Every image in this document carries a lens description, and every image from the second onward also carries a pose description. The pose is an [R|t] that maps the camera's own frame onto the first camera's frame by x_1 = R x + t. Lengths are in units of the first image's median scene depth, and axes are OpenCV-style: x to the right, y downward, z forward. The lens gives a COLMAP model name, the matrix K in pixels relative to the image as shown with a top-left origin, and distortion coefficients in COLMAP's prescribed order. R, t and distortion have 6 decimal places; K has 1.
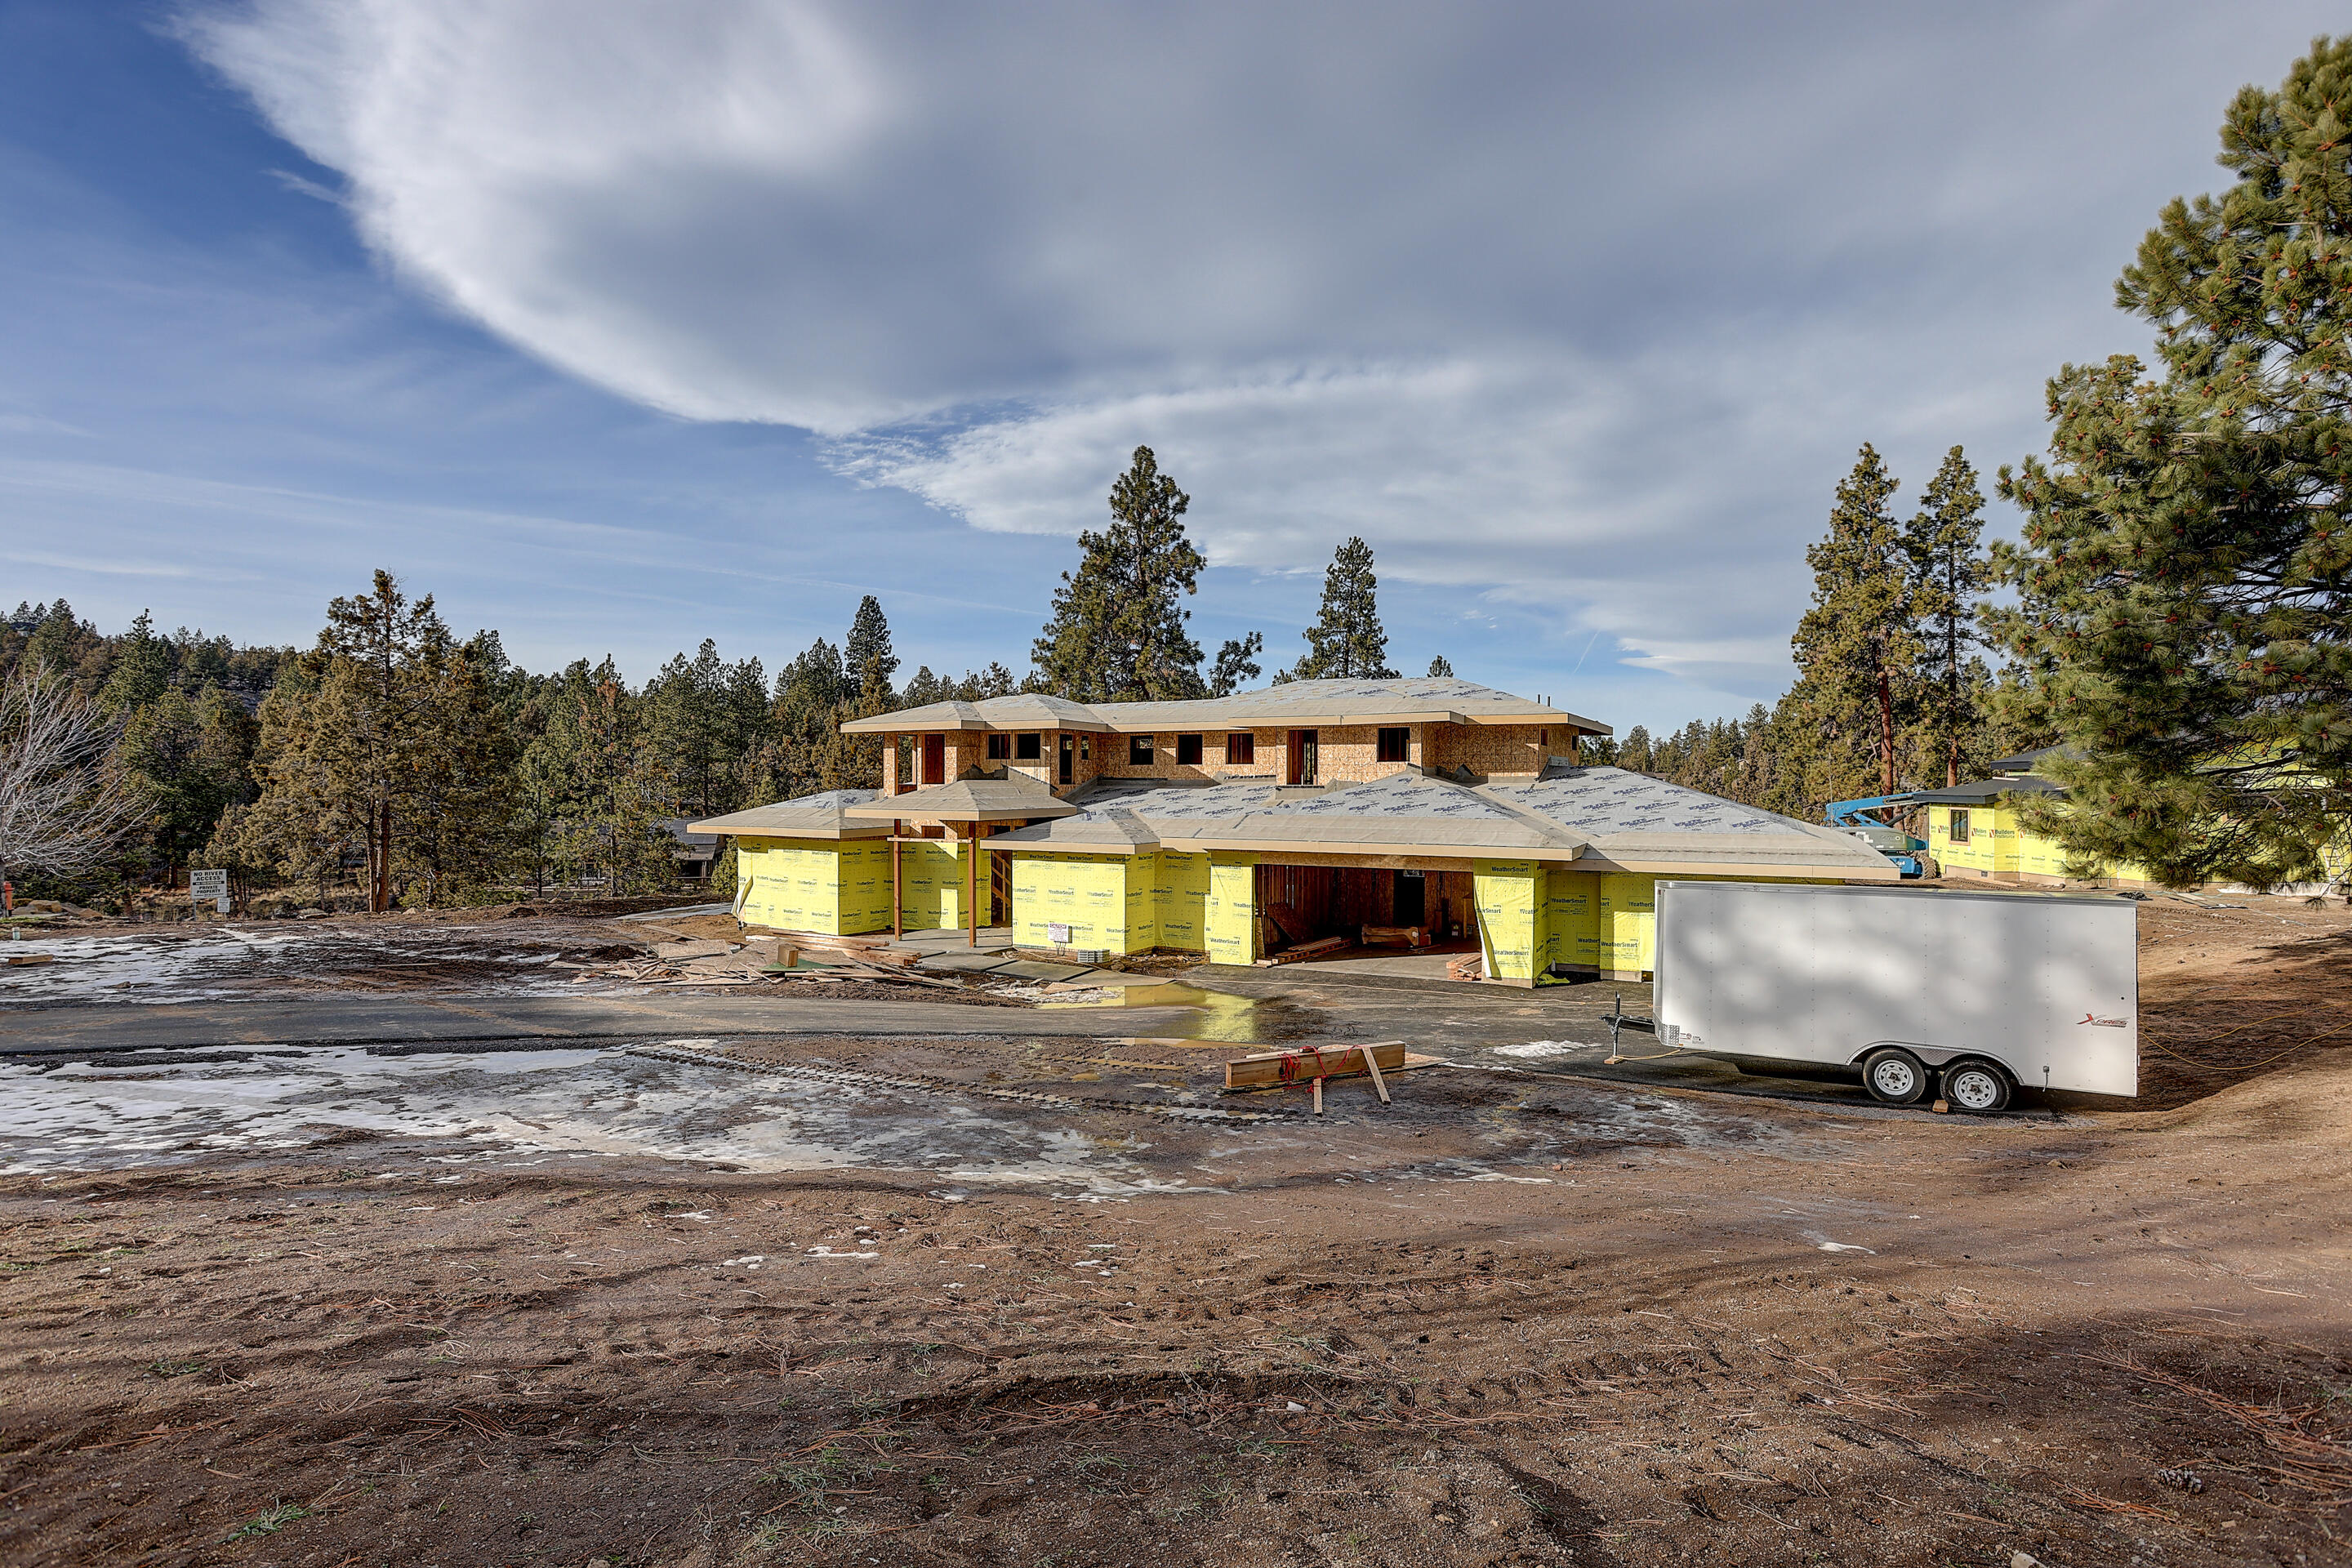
lens RADIAL K [[1145.0, 0, 1174.9], [0, 1145.0, 773.8], [0, 0, 1]] dist [-0.049579, 0.000763]
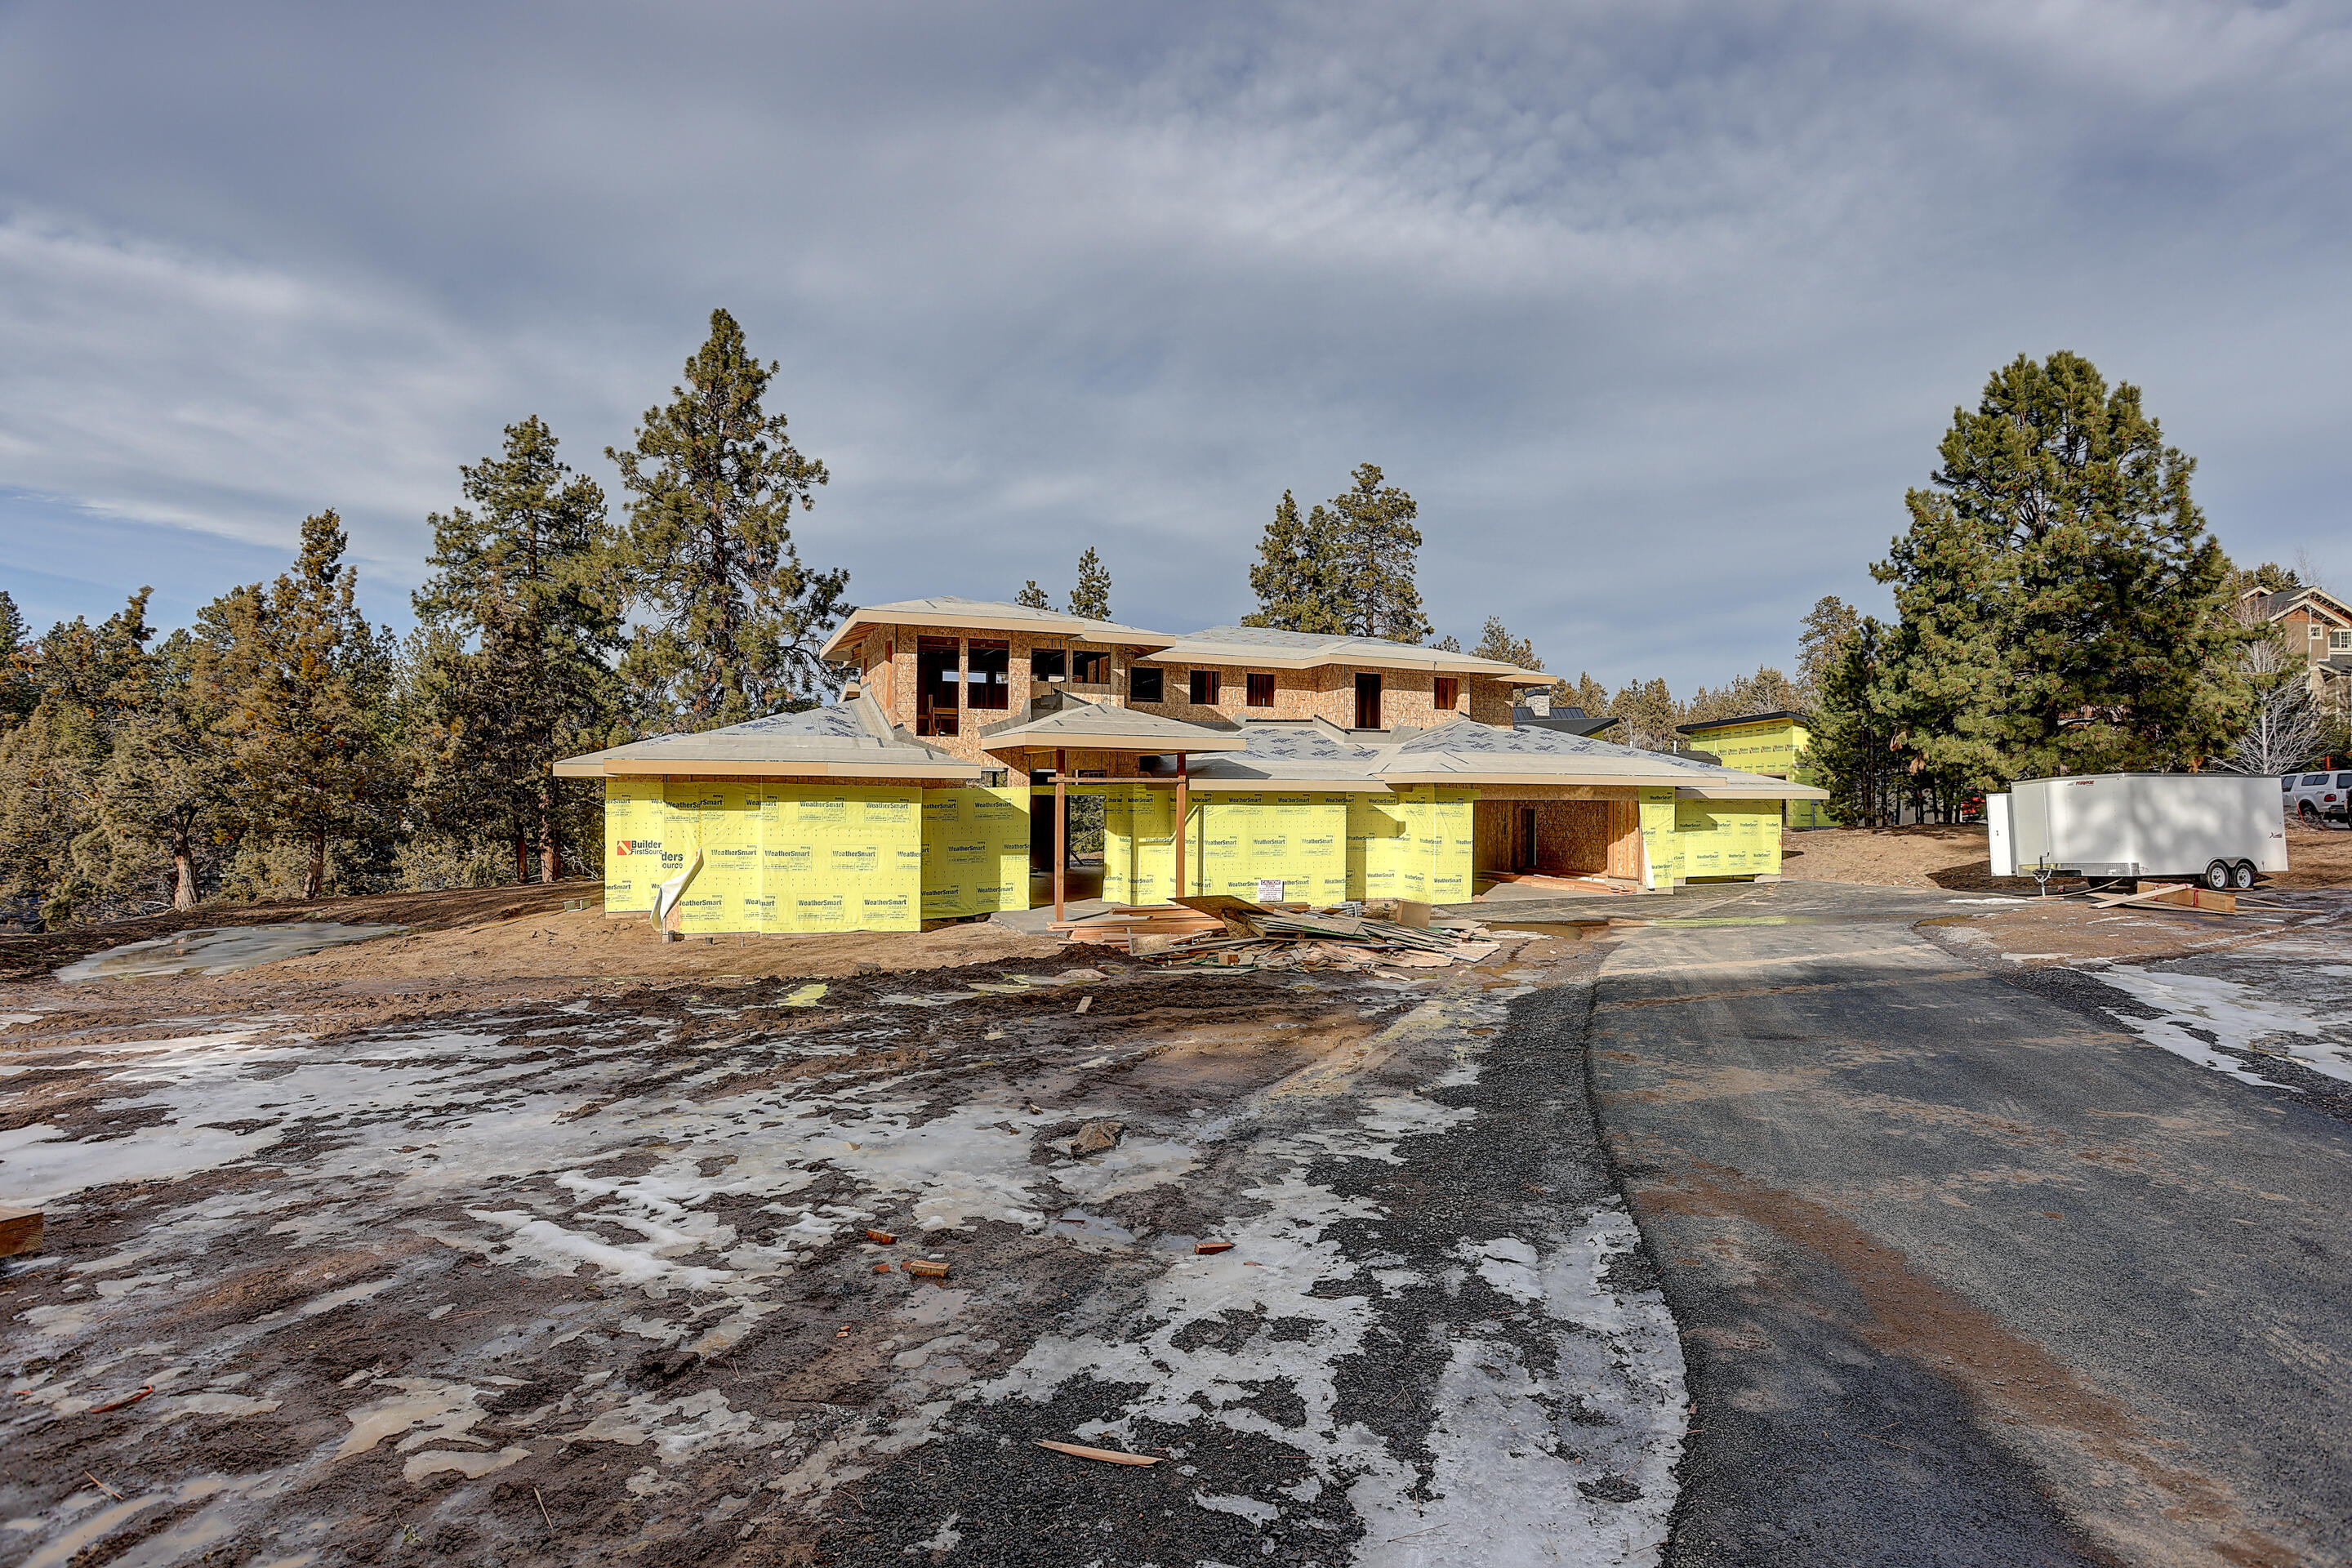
lens RADIAL K [[1153.7, 0, 1176.0], [0, 1153.7, 784.0], [0, 0, 1]] dist [-0.061281, 0.027035]
pose [[0.622590, 0.008275, 0.782505, -0.751890], [-0.012077, 0.999927, -0.000965, 0.058924], [-0.782455, -0.008849, 0.622644, 0.494643]]
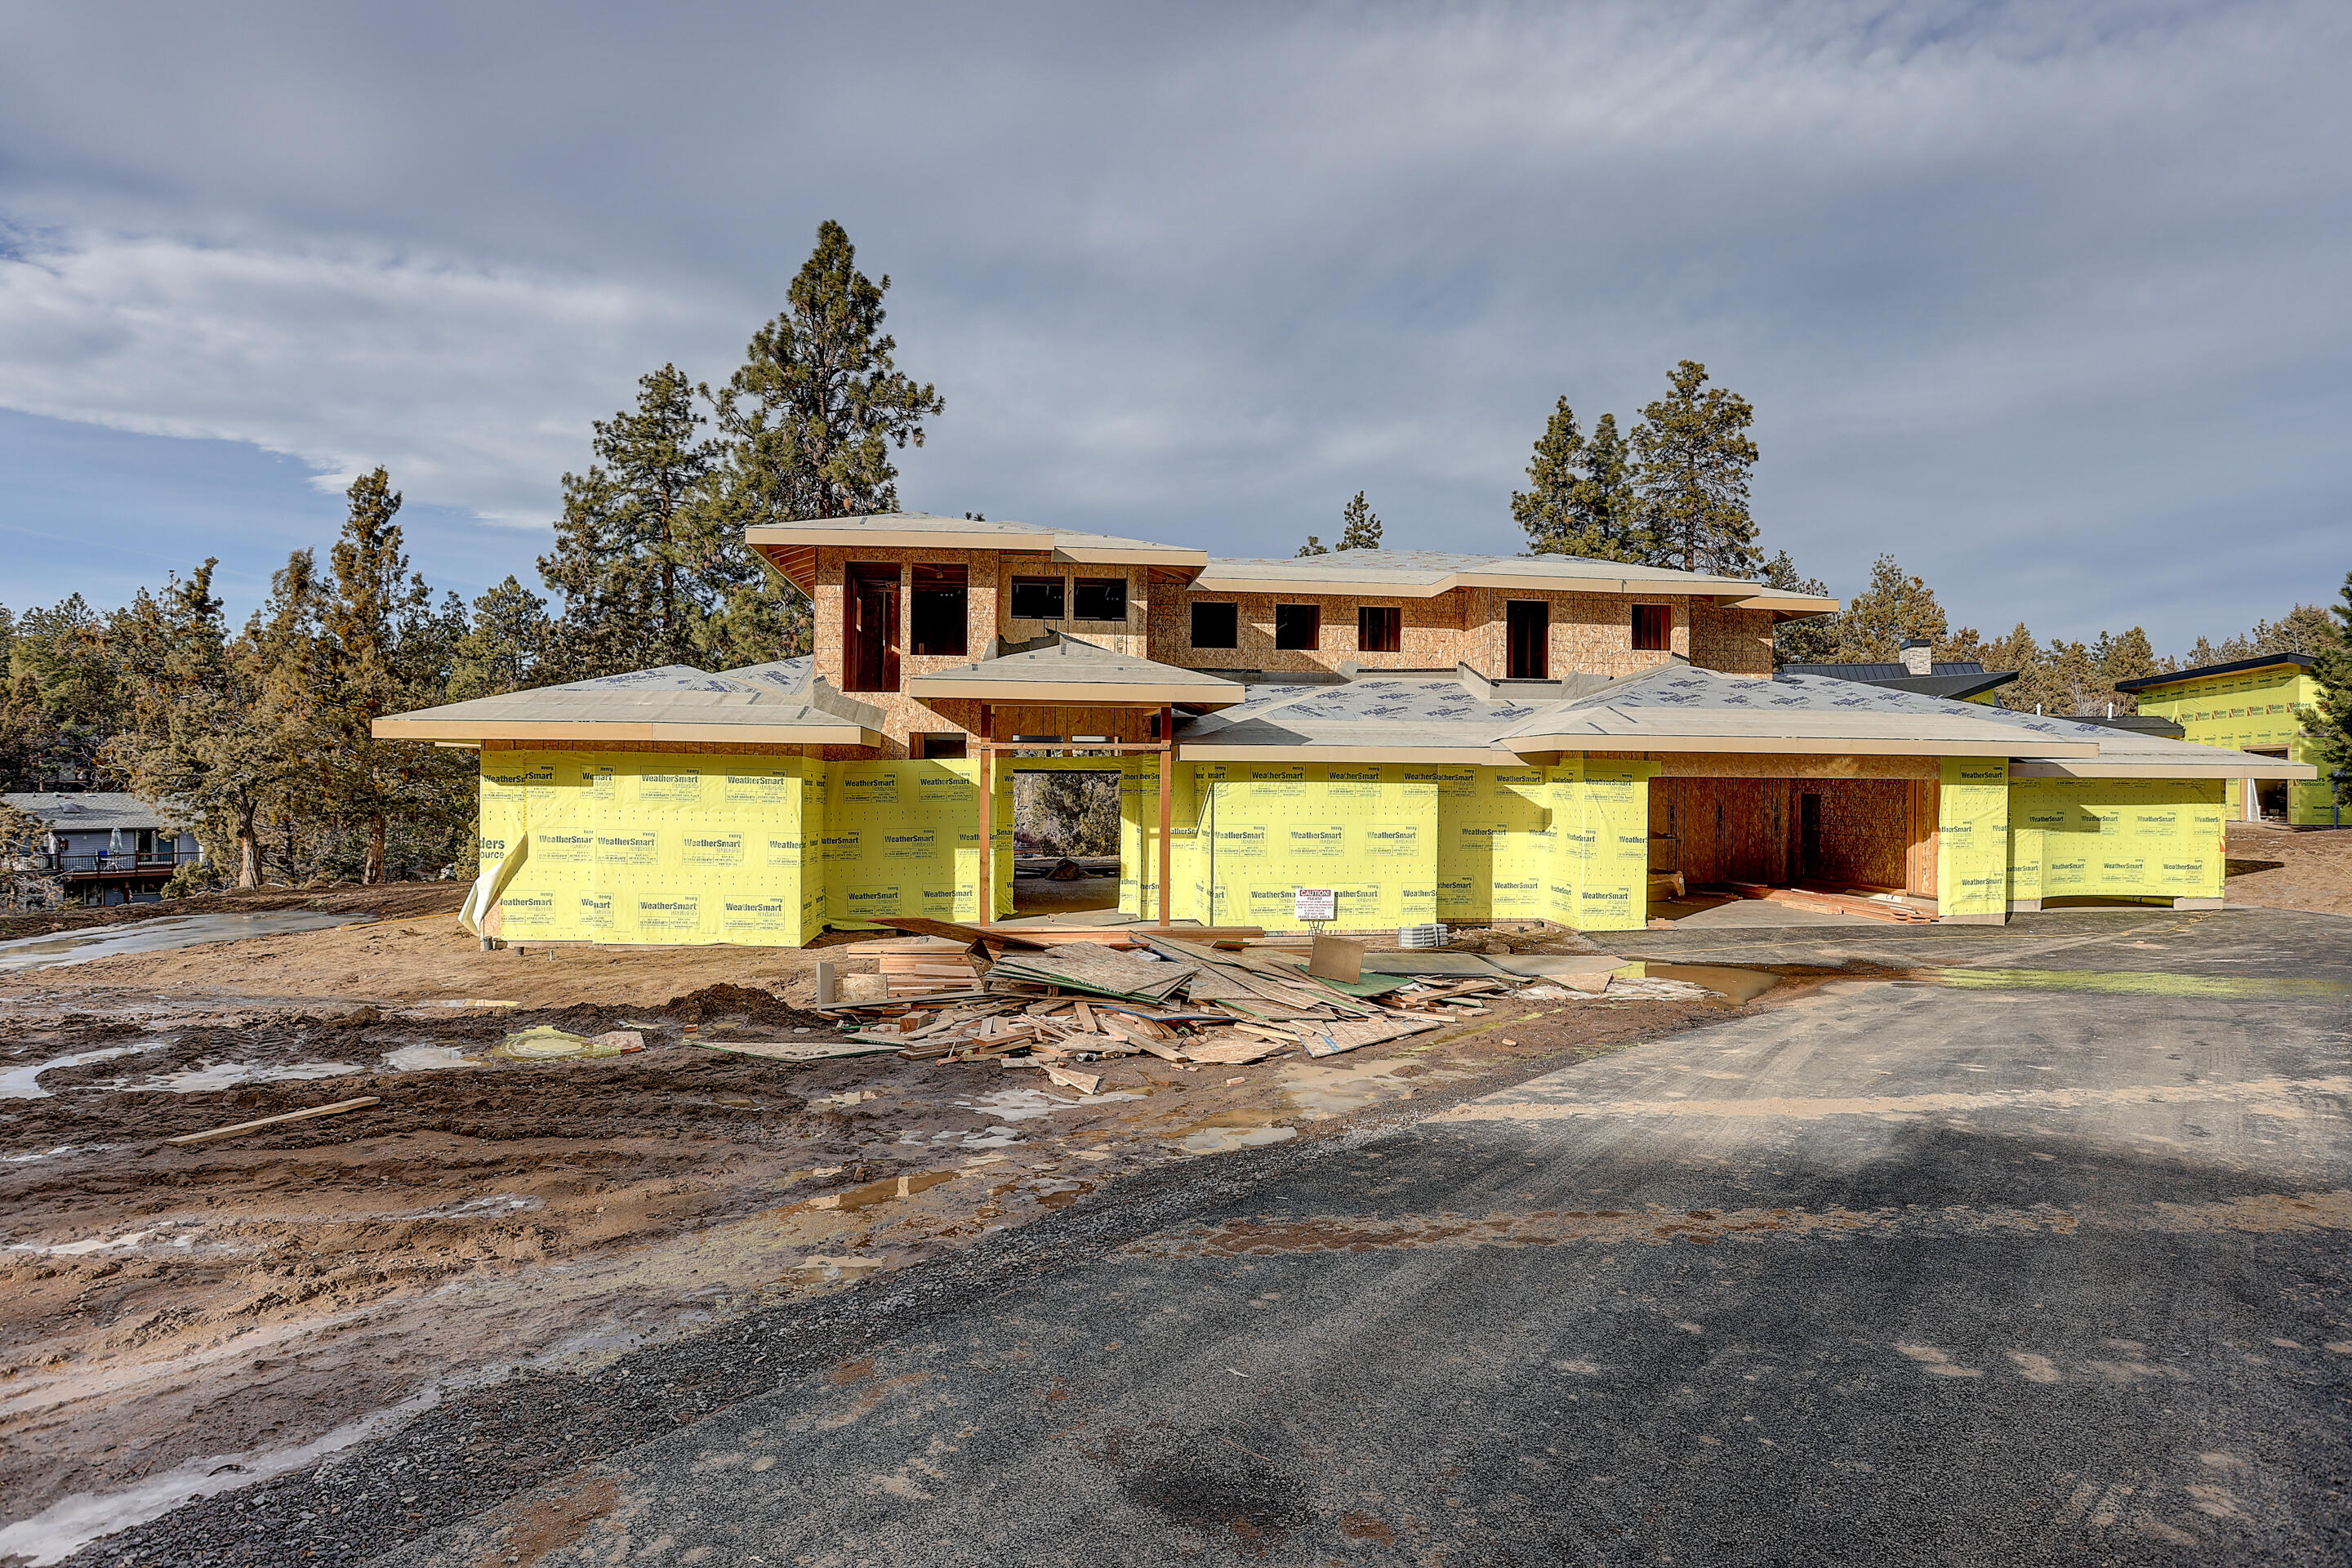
lens RADIAL K [[1263.8, 0, 1177.9], [0, 1263.8, 763.2], [0, 0, 1]] dist [-0.059864, 0.035776]
pose [[0.810810, 0.011246, 0.585202, -0.502564], [-0.010918, 0.999932, -0.004090, 0.065588], [-0.585208, -0.003073, 0.810877, 0.483915]]
